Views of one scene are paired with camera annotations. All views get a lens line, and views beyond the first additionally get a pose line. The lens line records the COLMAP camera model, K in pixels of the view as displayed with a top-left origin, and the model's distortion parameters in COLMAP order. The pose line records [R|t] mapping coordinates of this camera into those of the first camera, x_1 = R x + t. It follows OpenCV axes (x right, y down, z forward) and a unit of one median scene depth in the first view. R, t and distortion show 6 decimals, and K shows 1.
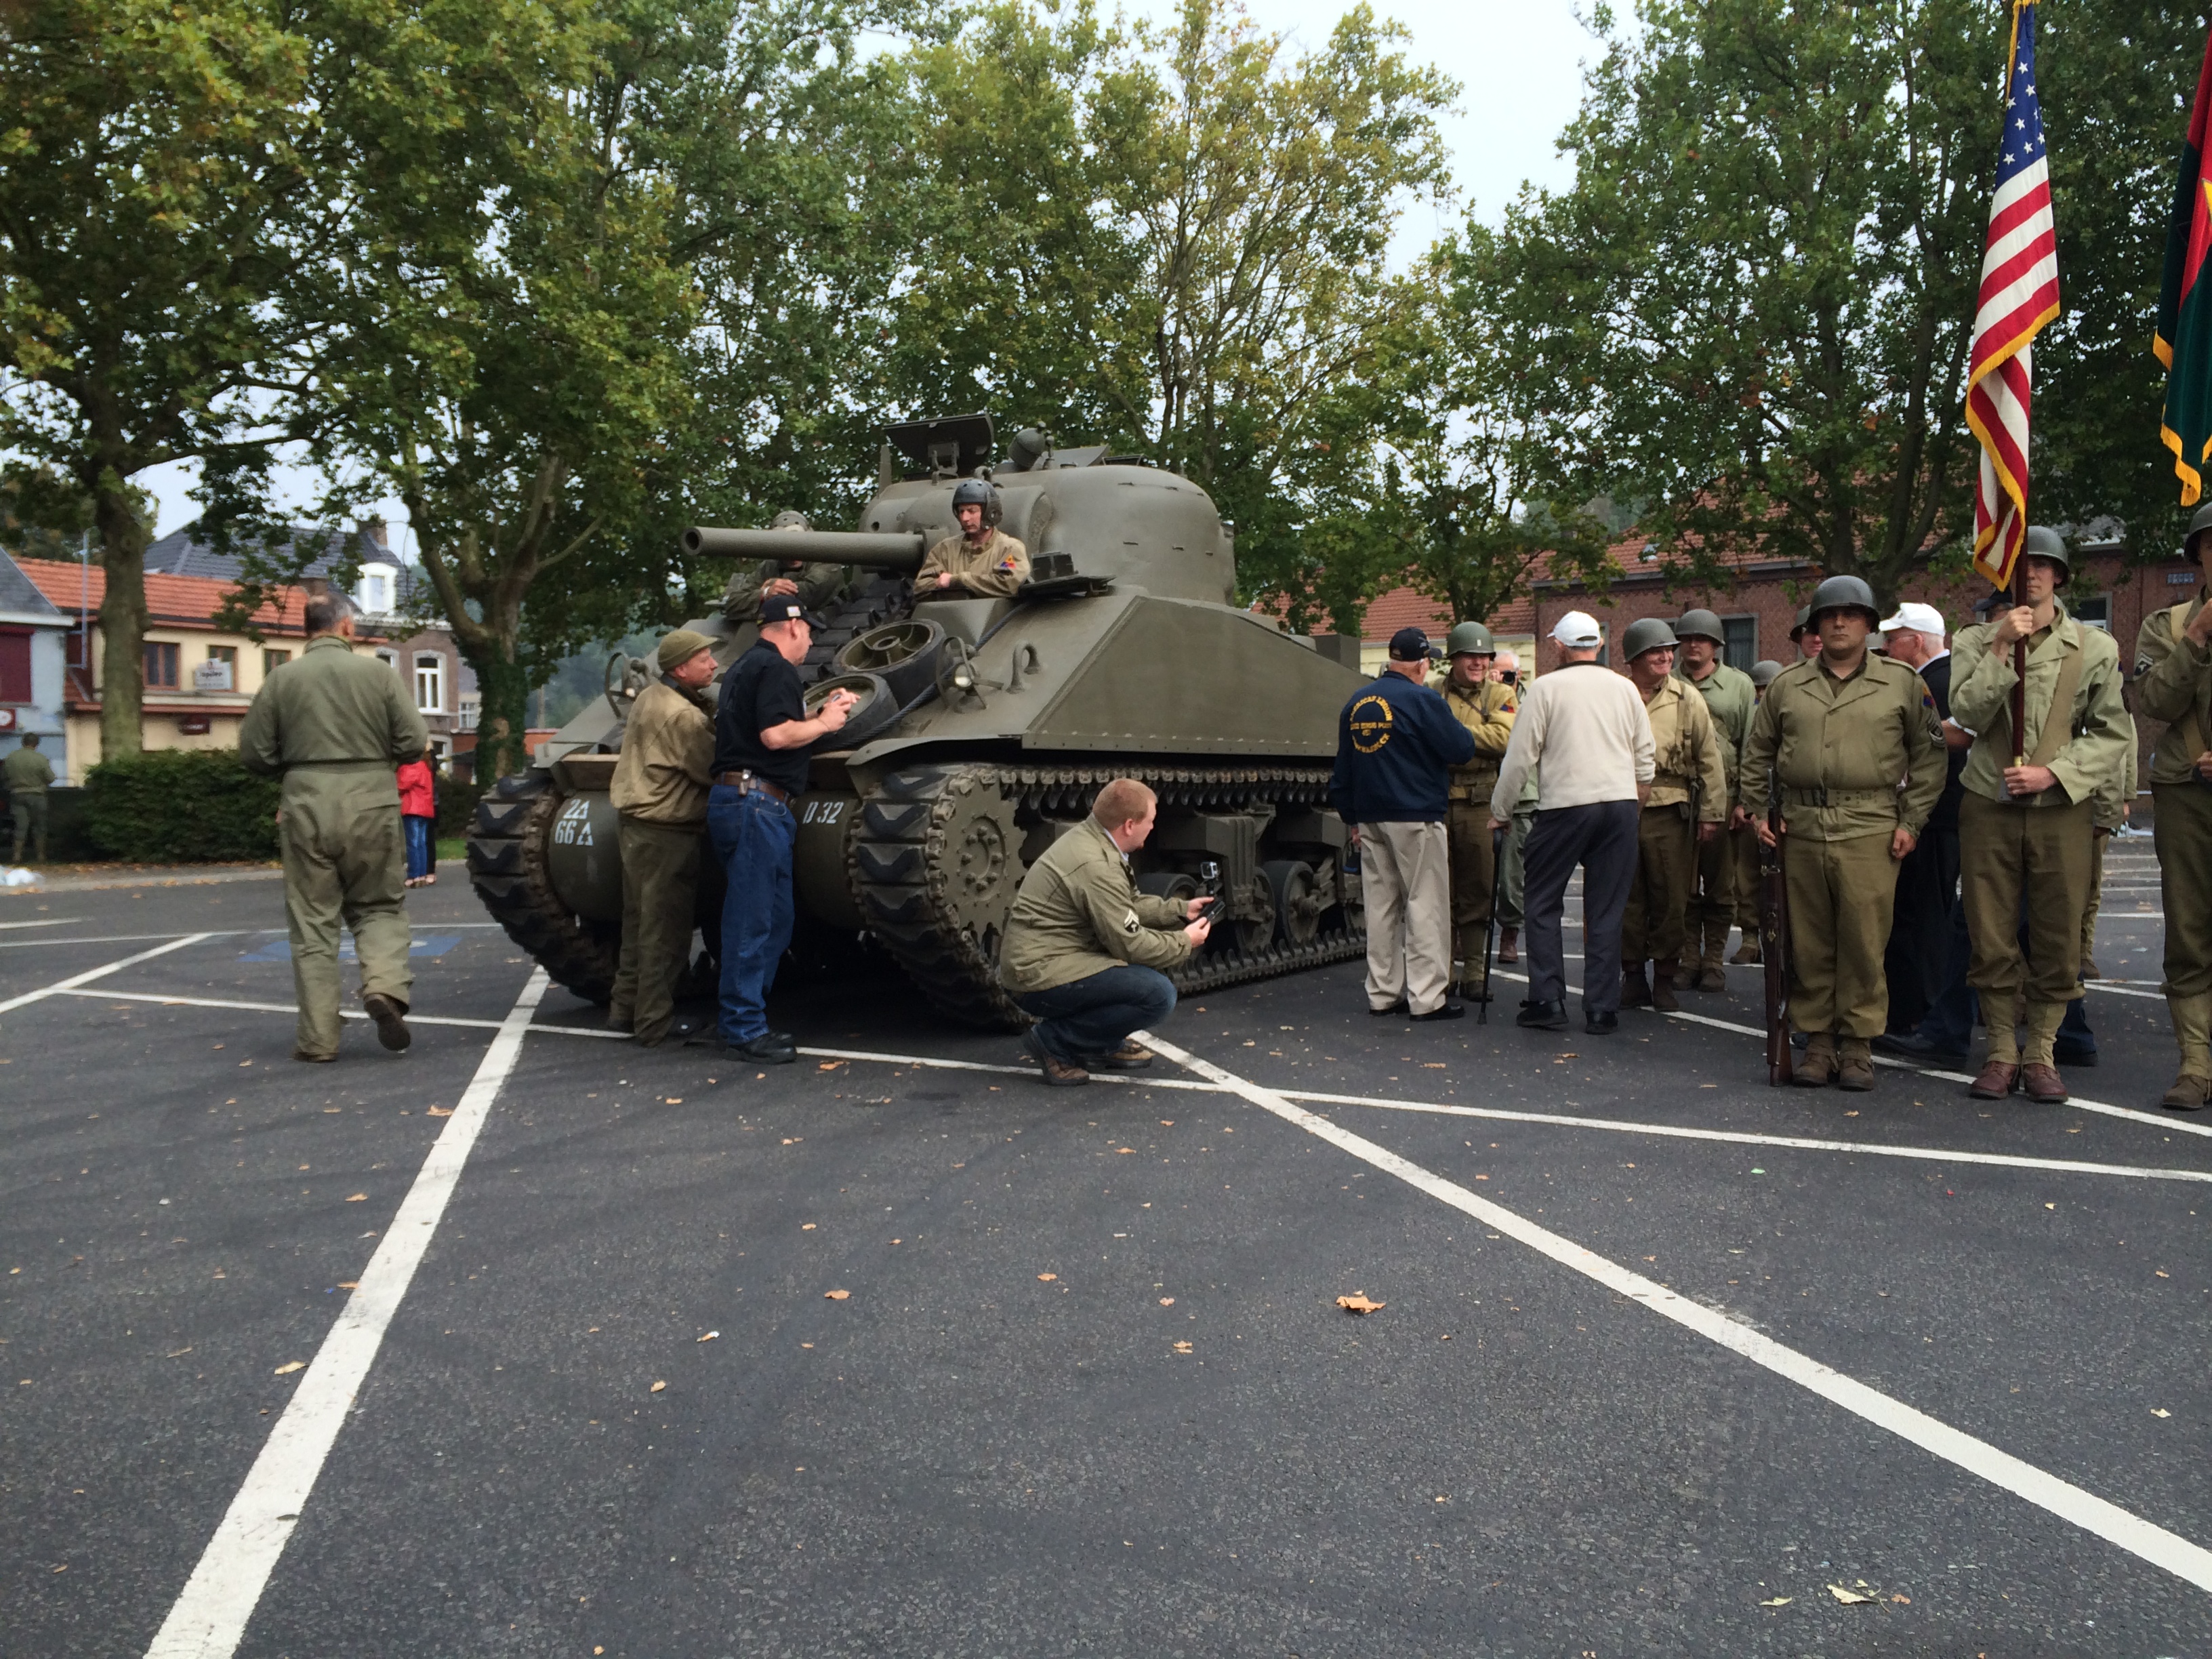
lens RADIAL K [[1887.2, 0, 1090.5], [0, 1887.2, 839.1], [0, 0, 1]] dist [0.074788, -0.104760]
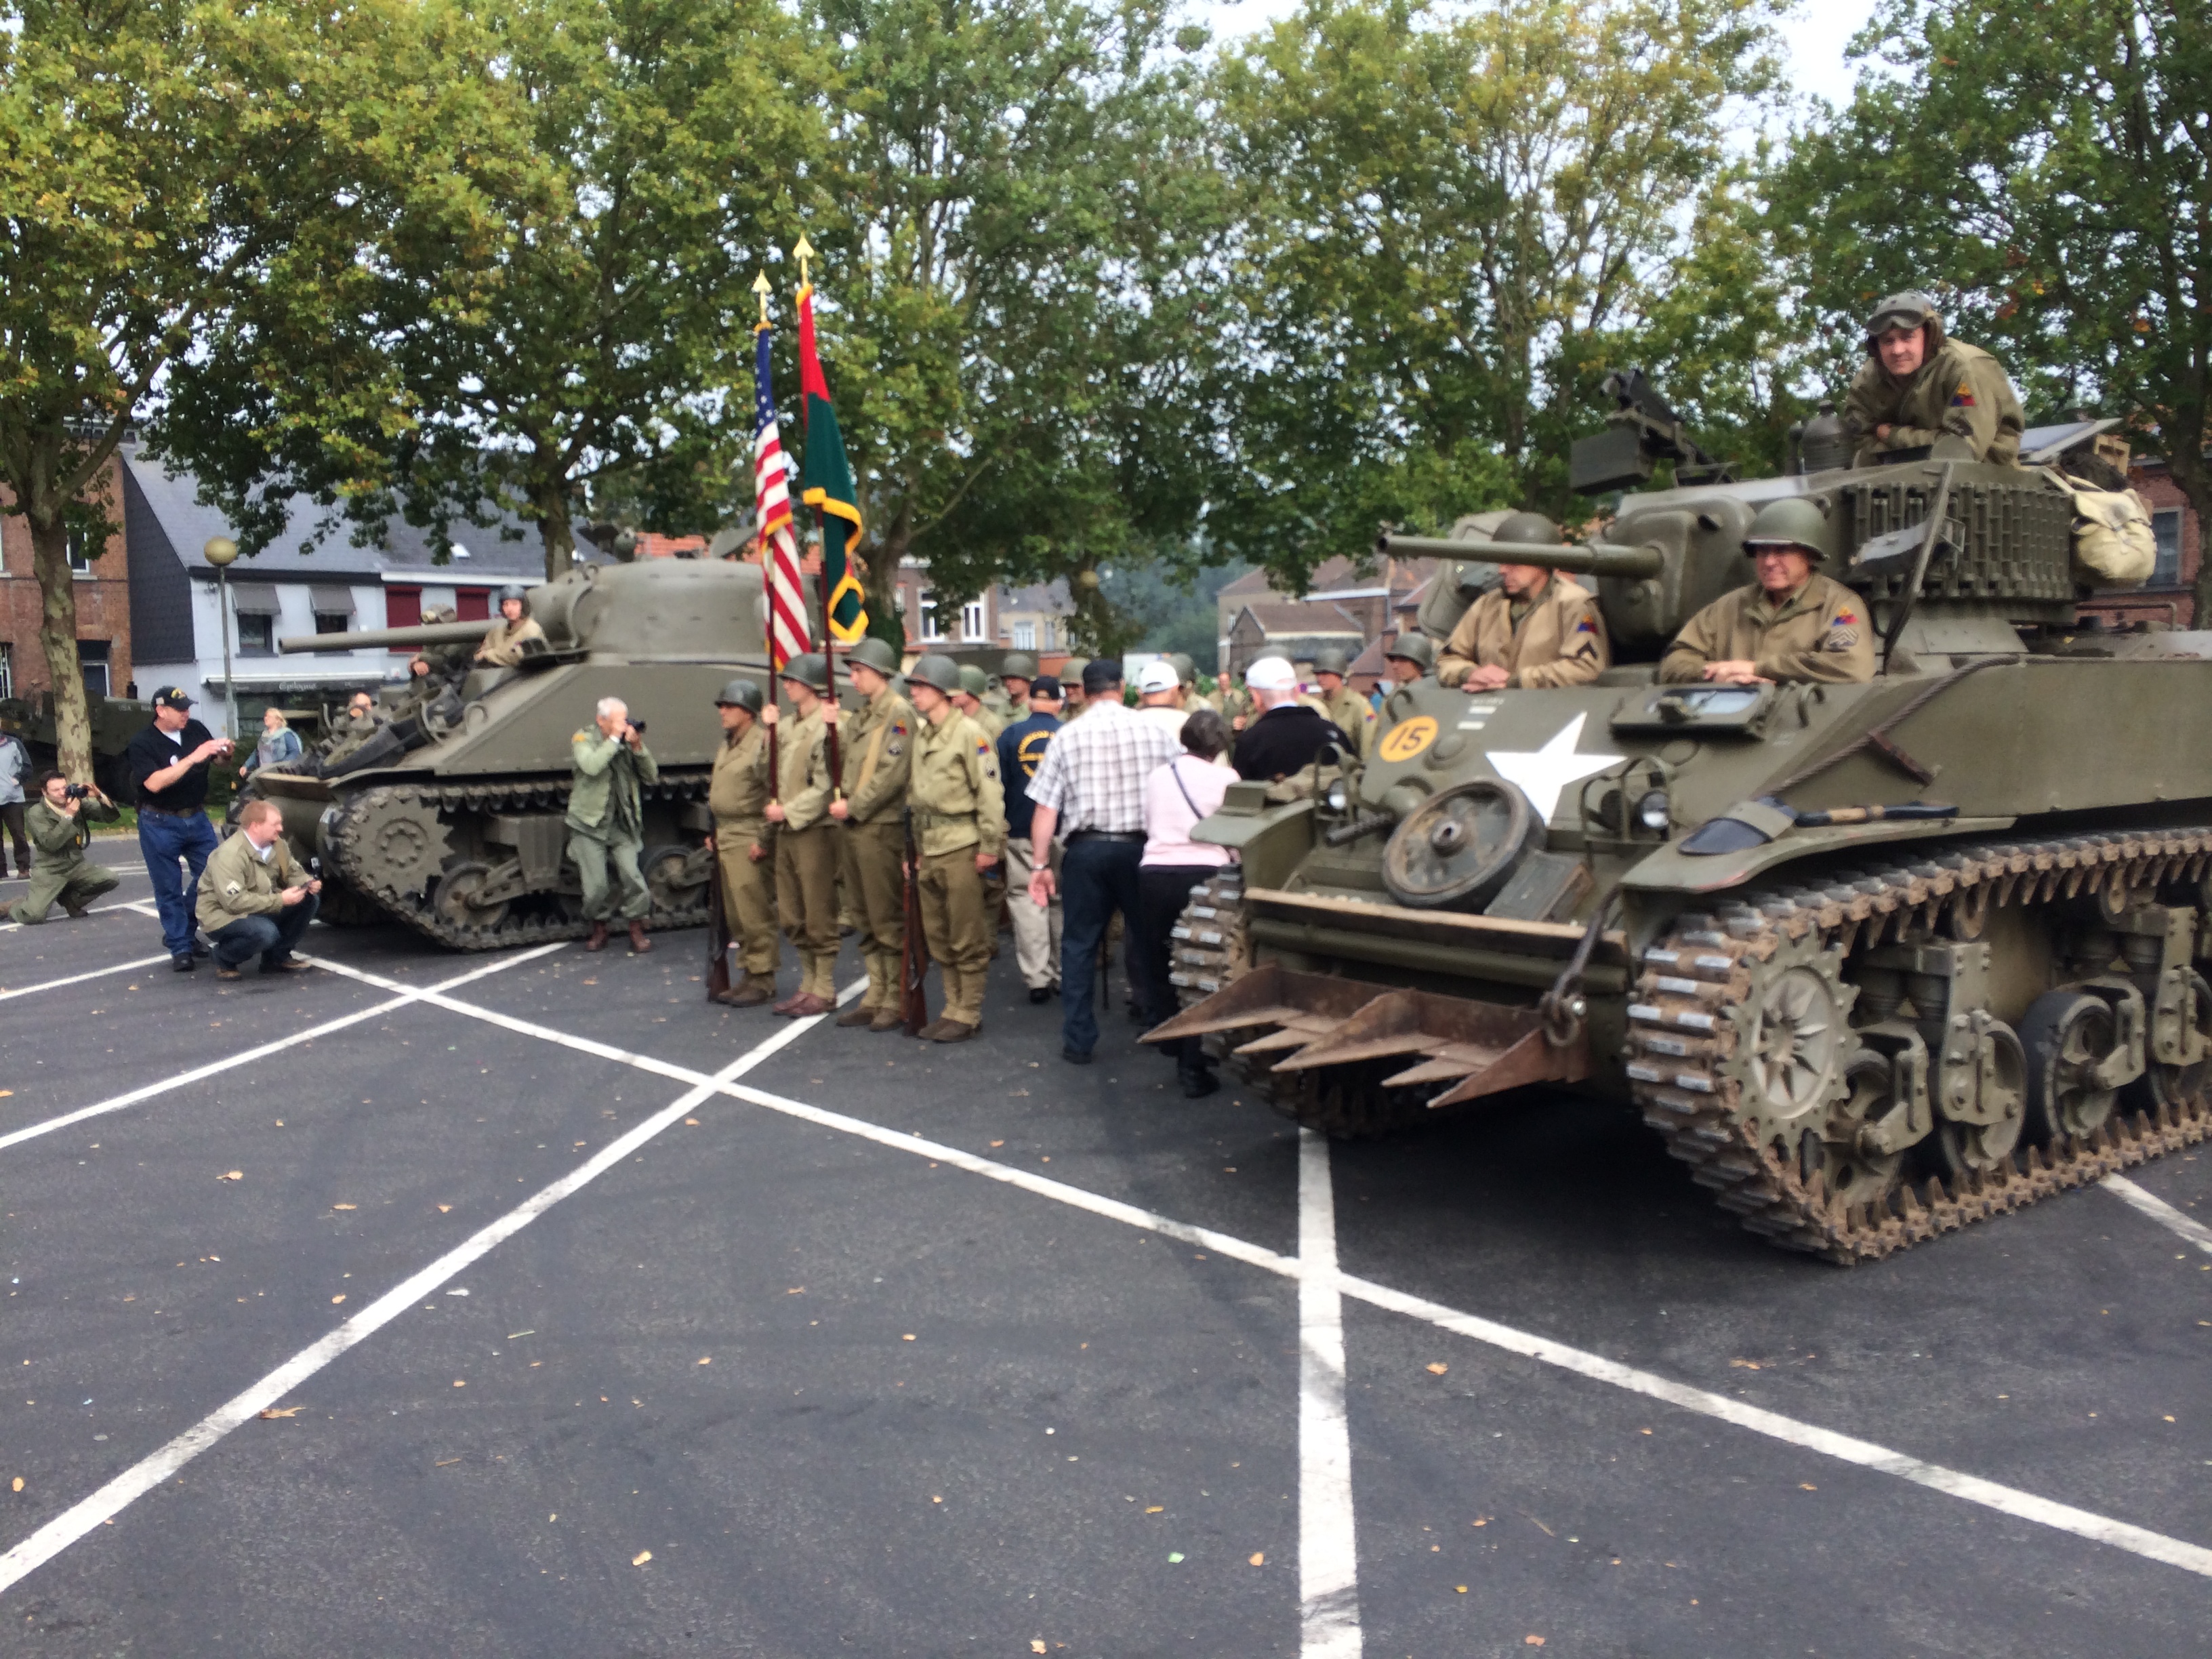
lens RADIAL K [[1855.8, 0, 1112.0], [0, 1855.8, 871.3], [0, 0, 1]] dist [0.070843, -0.085838]
pose [[0.944153, 0.018134, -0.329008, 0.205844], [0.005305, 0.997519, 0.070204, -0.014913], [0.329465, -0.068029, 0.941714, -0.059160]]
